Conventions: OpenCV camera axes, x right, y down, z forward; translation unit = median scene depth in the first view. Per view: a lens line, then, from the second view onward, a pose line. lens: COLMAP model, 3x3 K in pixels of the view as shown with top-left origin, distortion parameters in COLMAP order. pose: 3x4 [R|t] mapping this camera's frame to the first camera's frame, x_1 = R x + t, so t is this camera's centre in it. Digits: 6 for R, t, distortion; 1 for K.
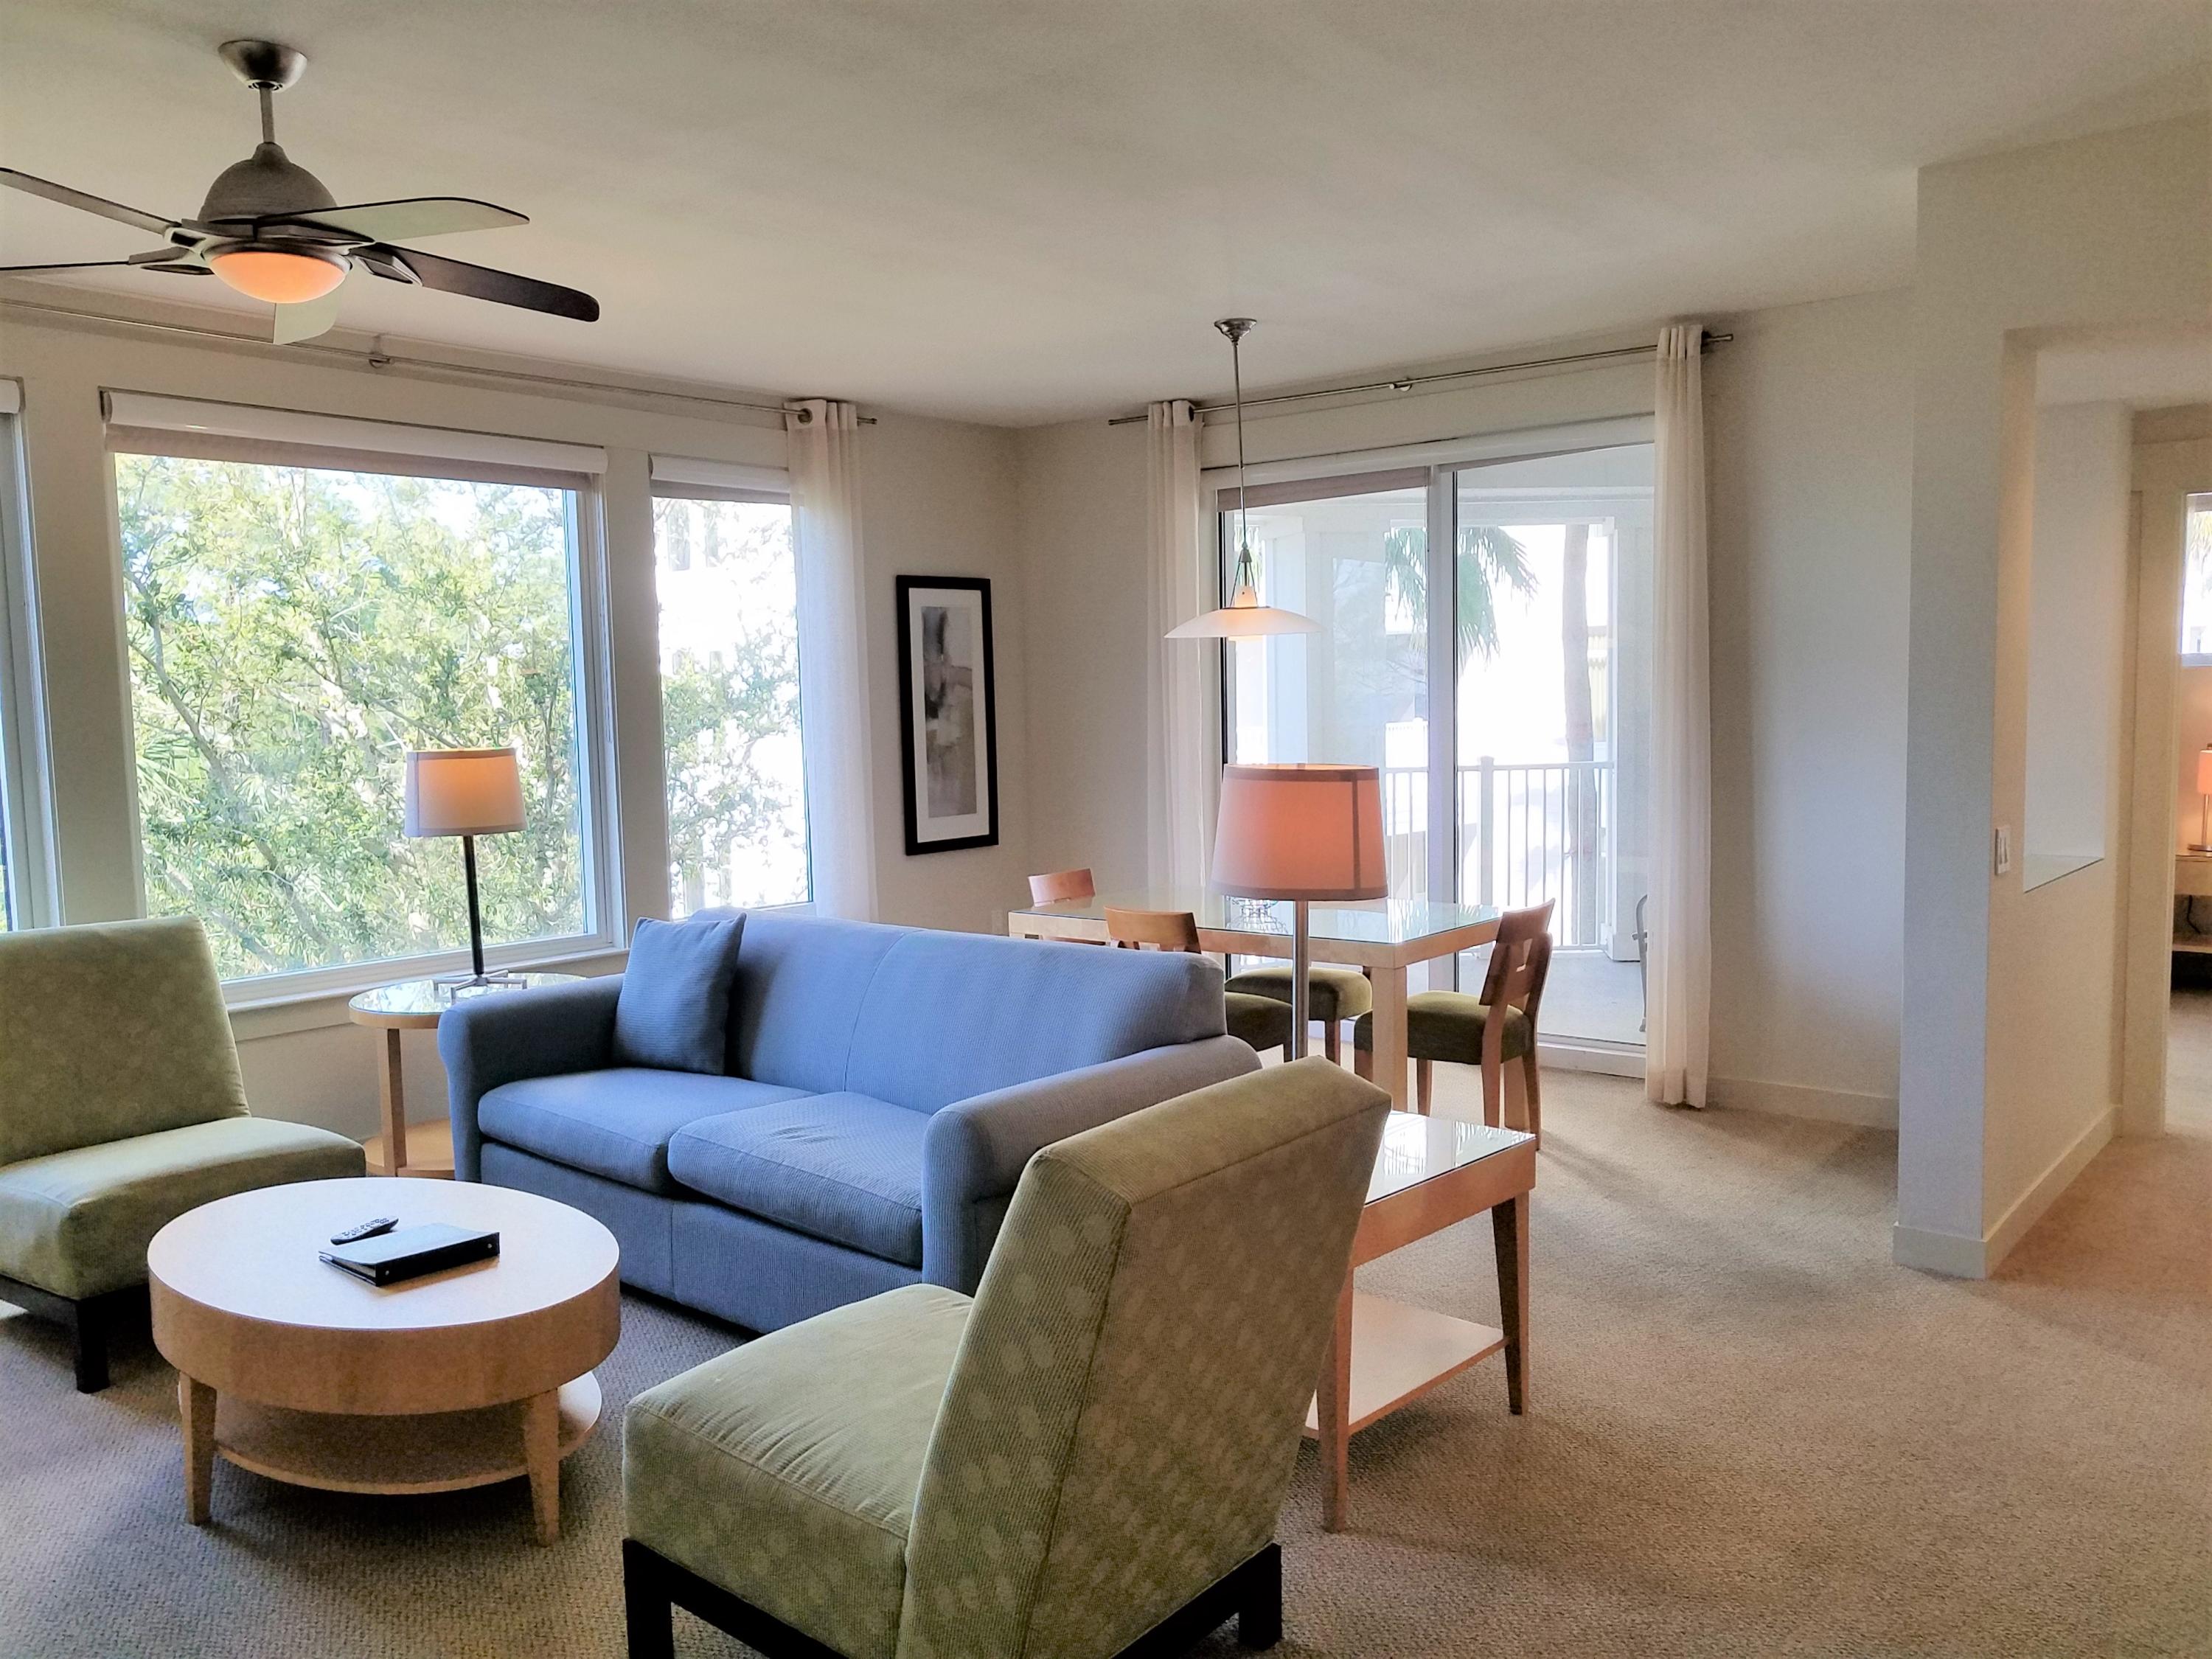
lens RADIAL K [[1738.0, 0, 1098.4], [0, 1738.0, 843.7], [0, 0, 1]] dist [0.002861, 0.005910]
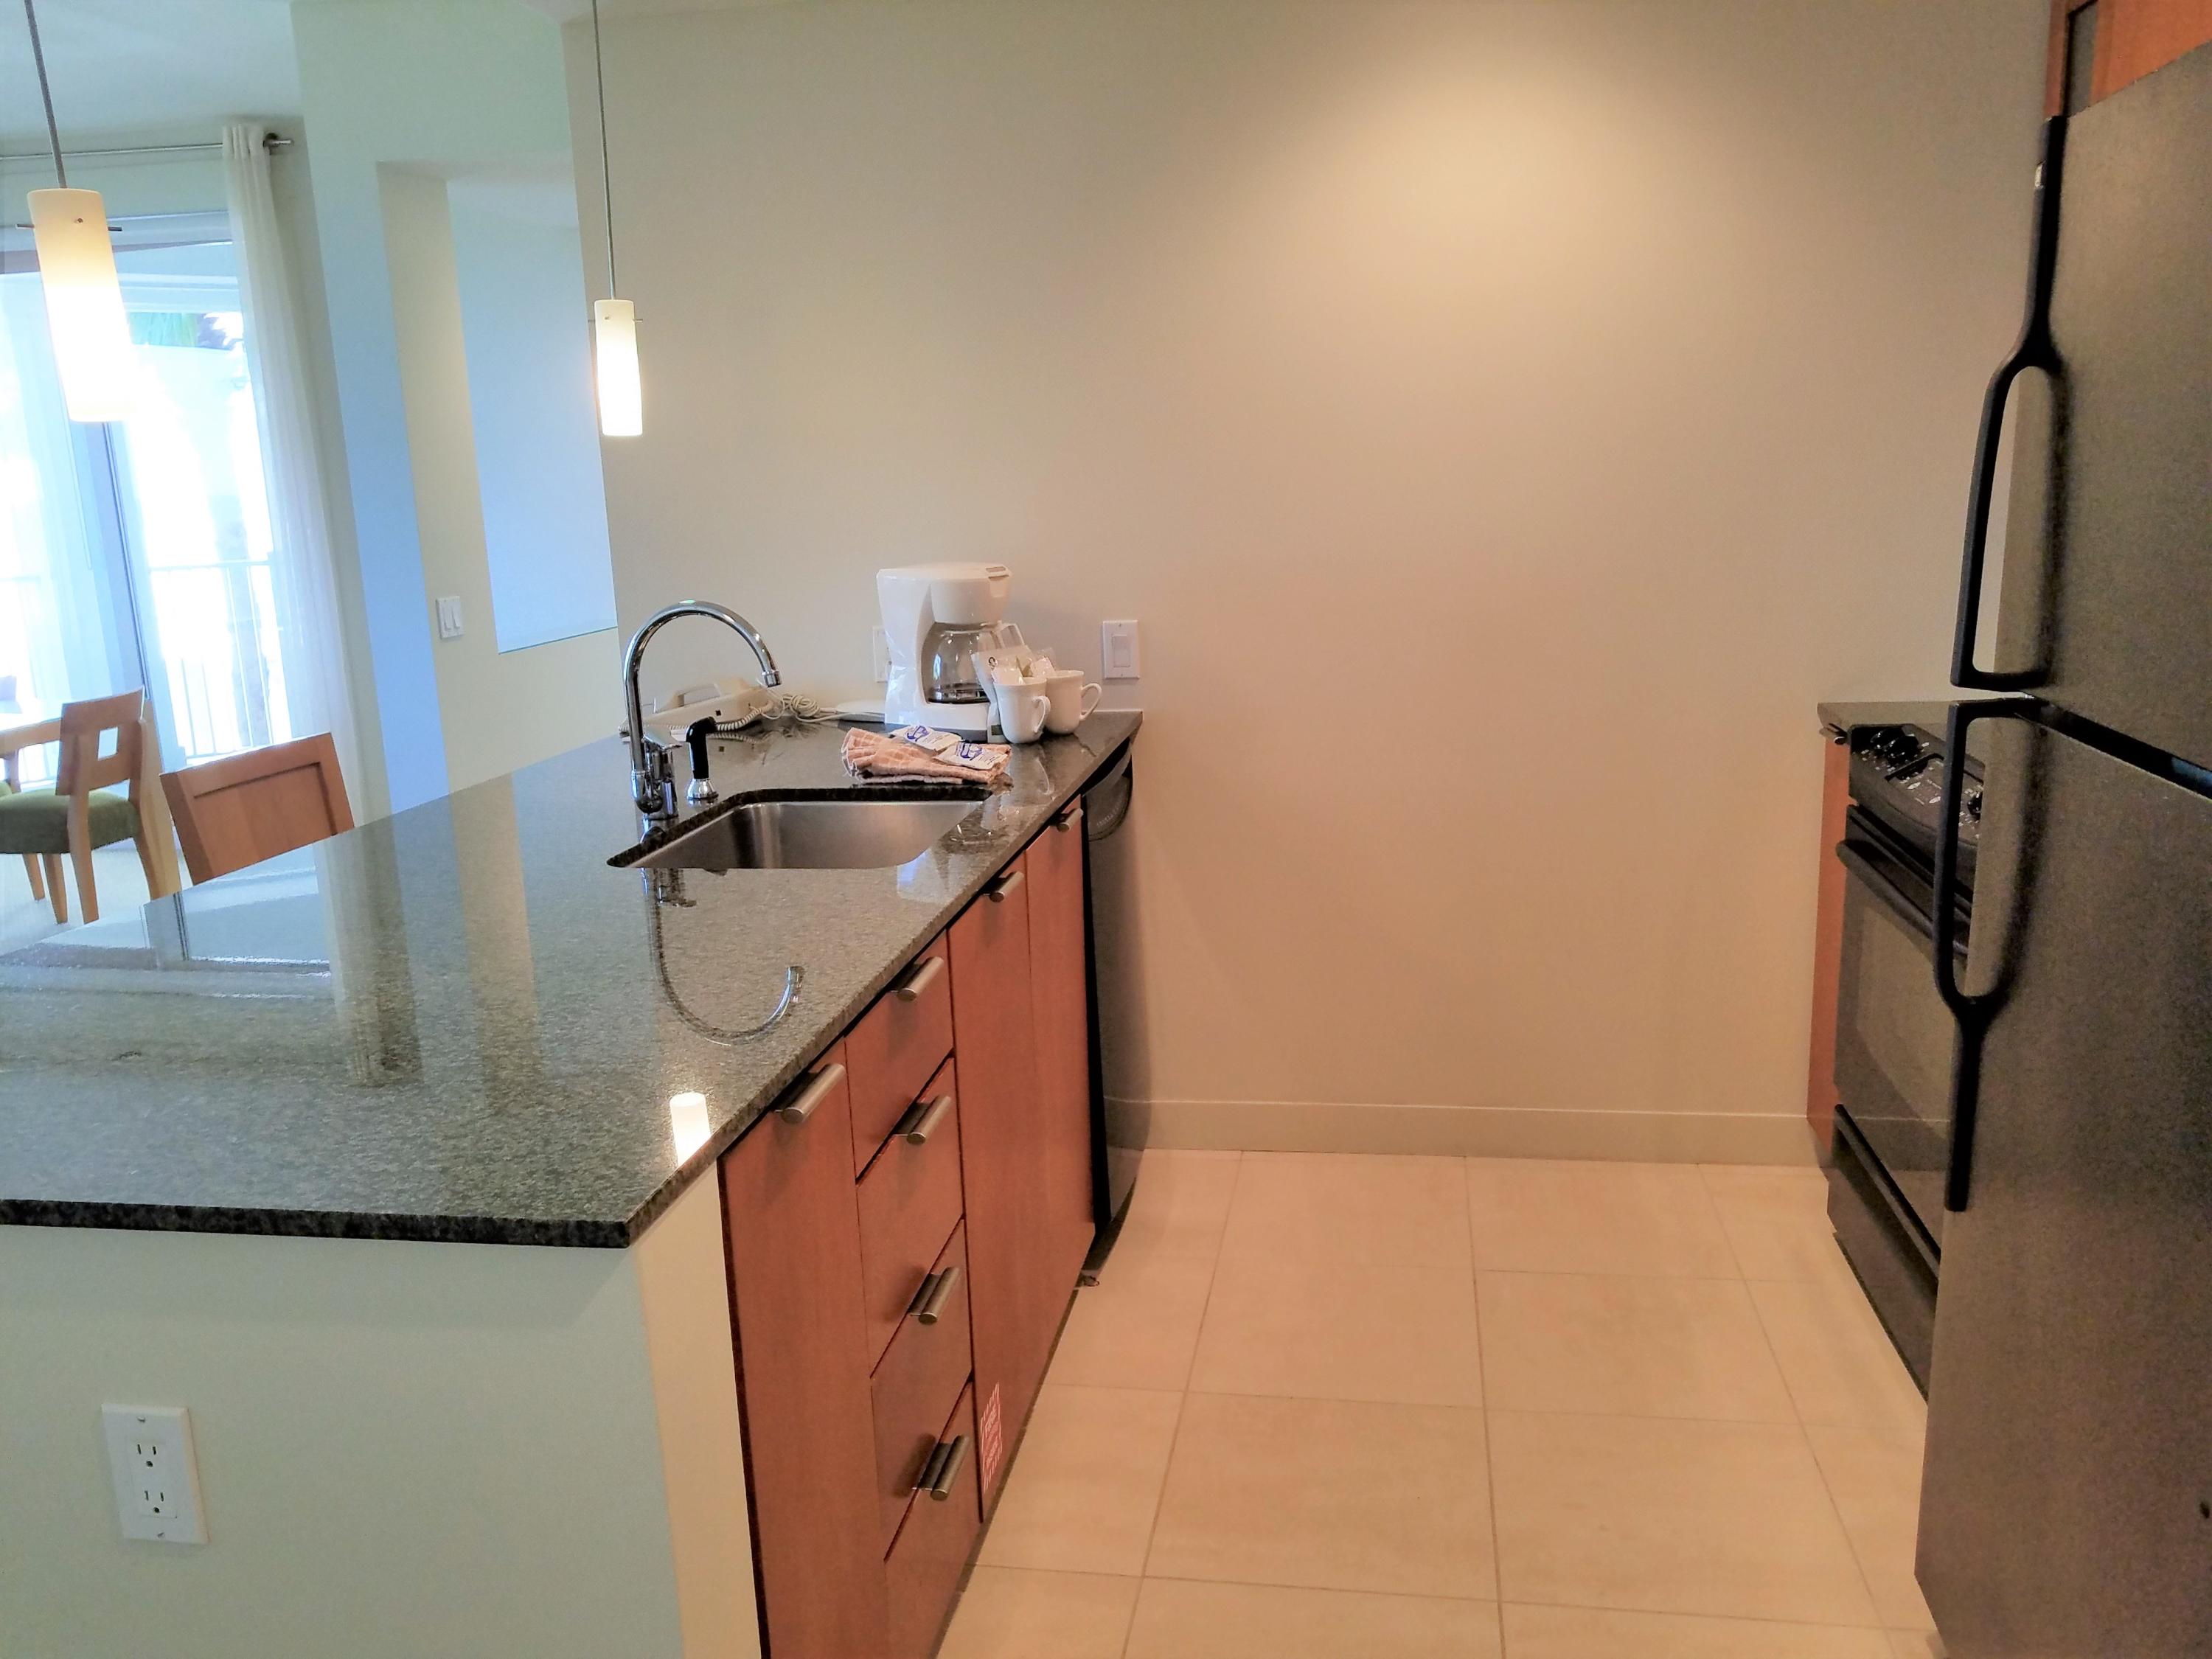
lens RADIAL K [[1738.0, 0, 1113.3], [0, 1738.0, 807.2], [0, 0, 1]] dist [0.002861, 0.005910]
pose [[0.859944, -0.112125, 0.497919, 0.161128], [0.062025, 0.991298, 0.116105, 0.011079], [-0.506605, -0.068961, 0.859416, -0.128362]]
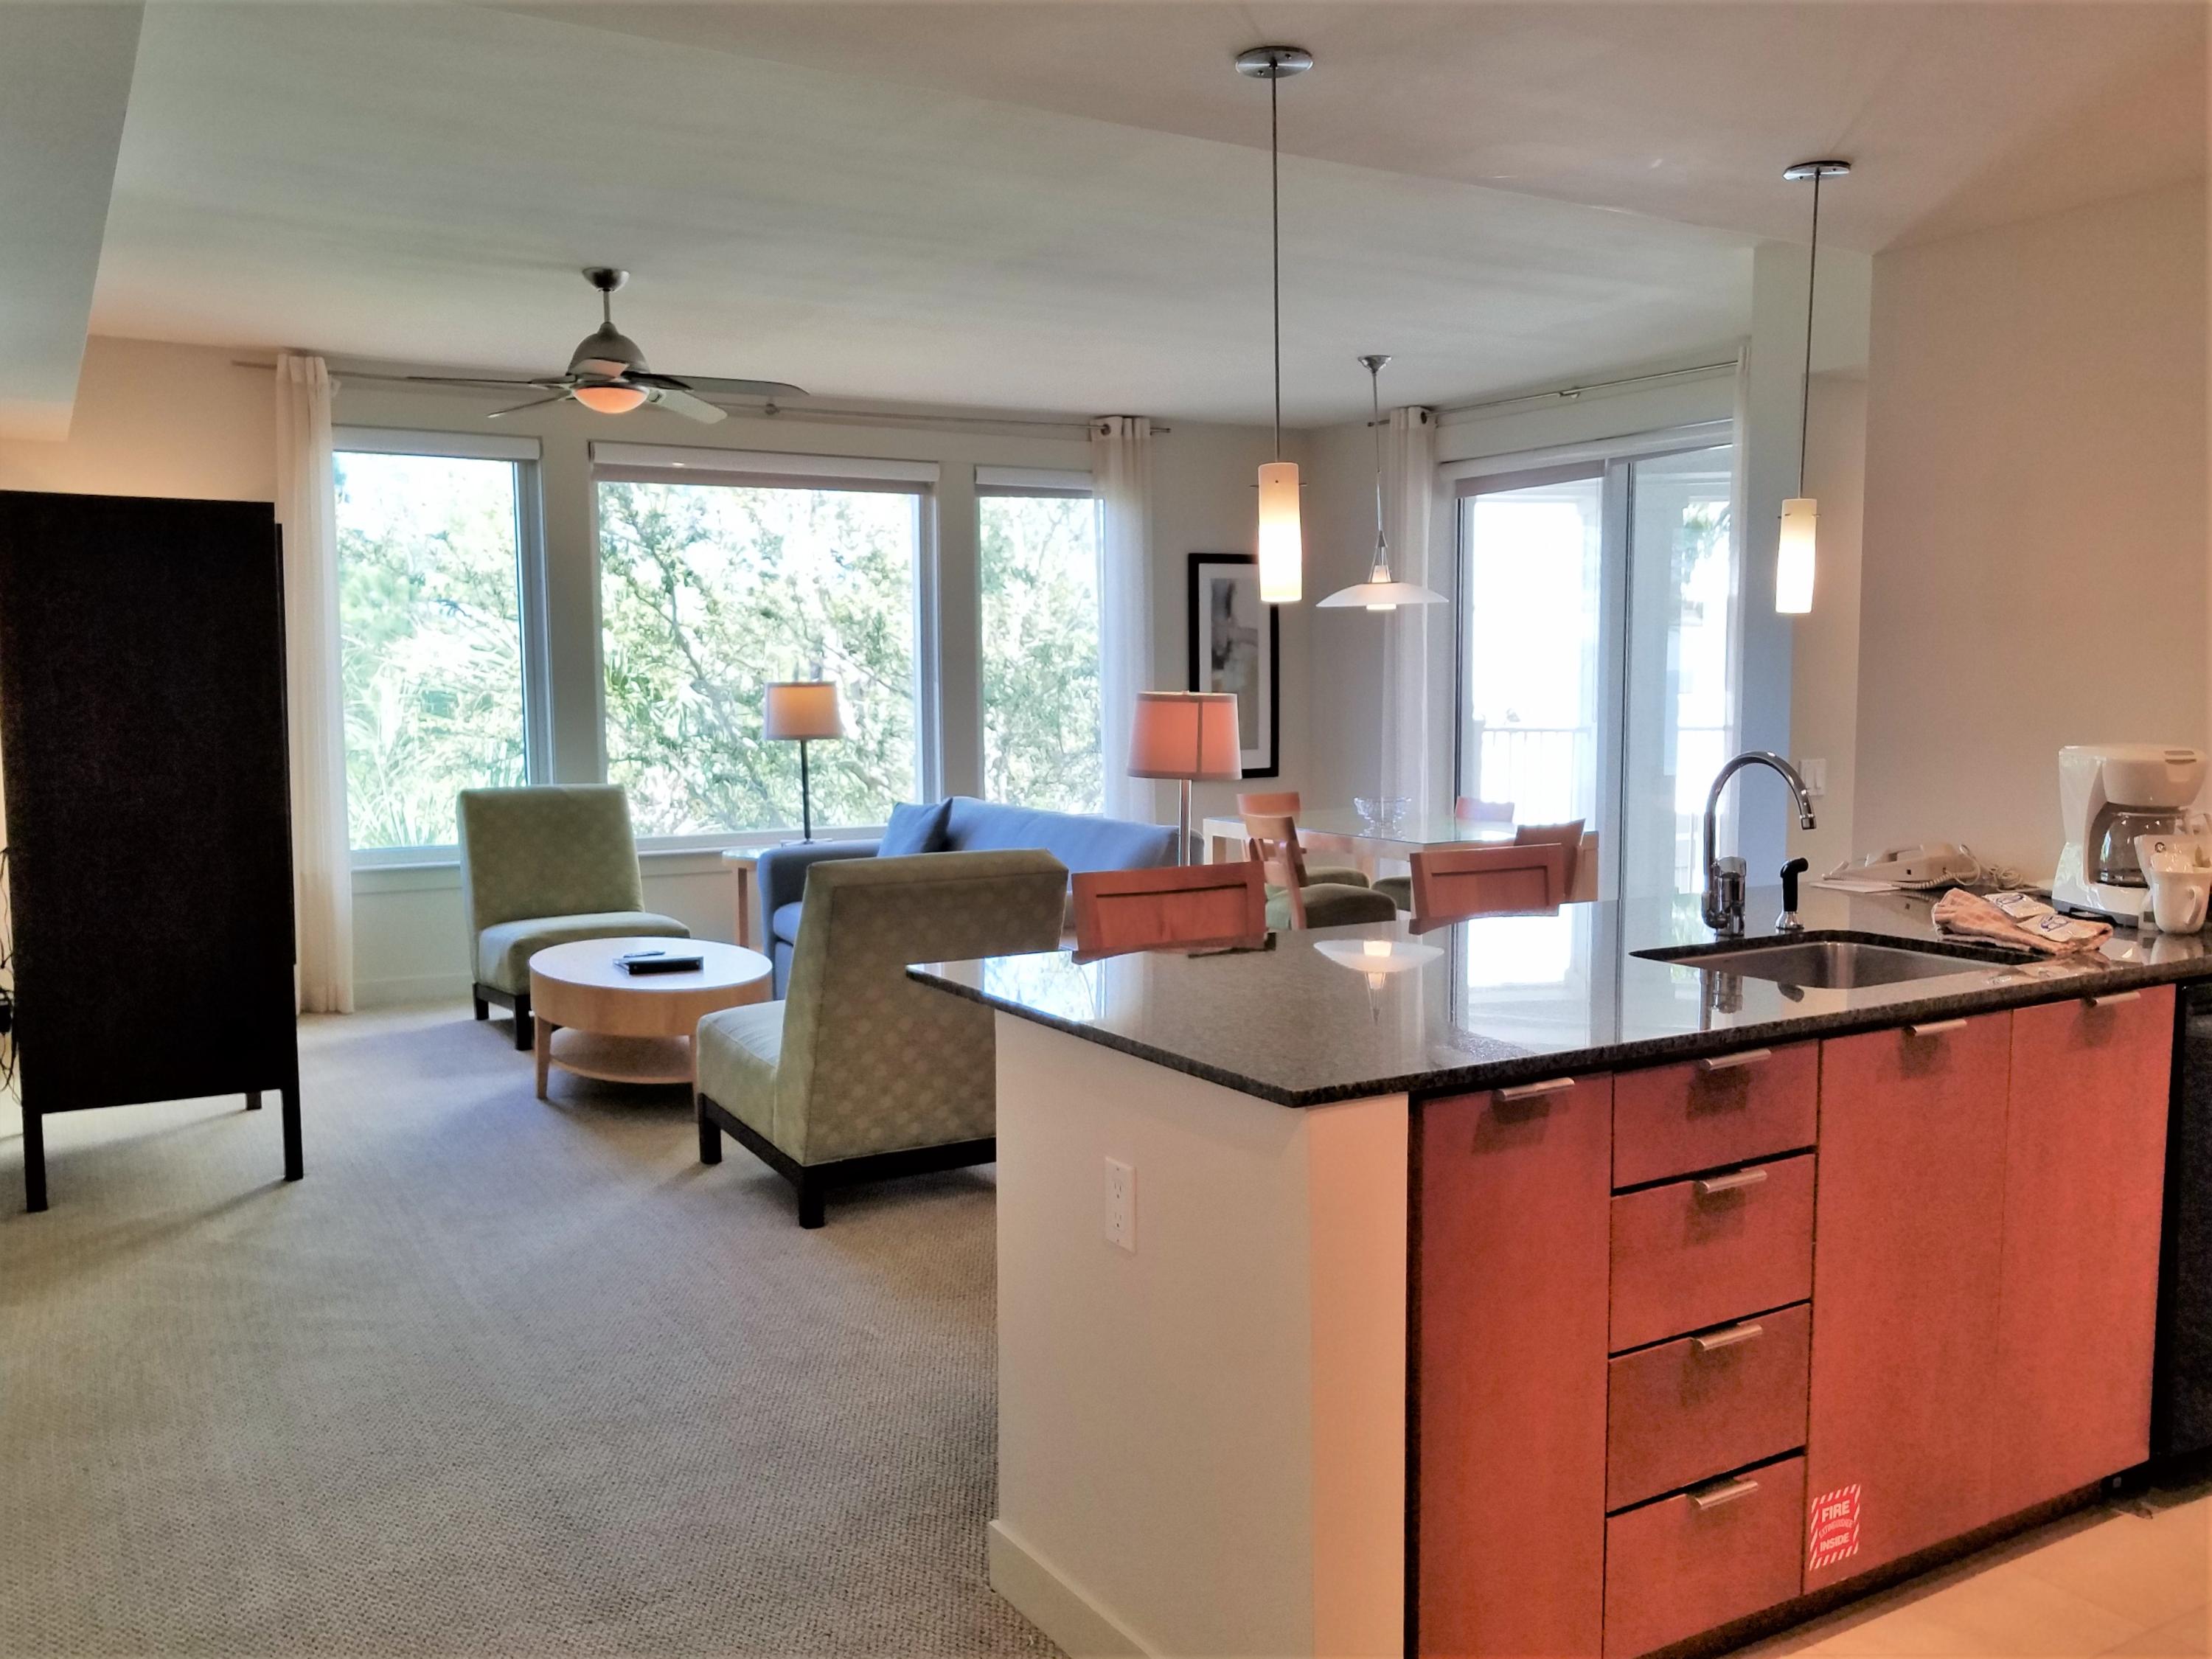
lens RADIAL K [[1738.0, 0, 1092.9], [0, 1738.0, 832.2], [0, 0, 1]] dist [0.002861, 0.005910]
pose [[0.947292, 0.046395, -0.316993, 0.255773], [-0.041577, 0.998894, 0.021950, 0.022903], [0.317661, -0.007614, 0.948174, -0.229507]]
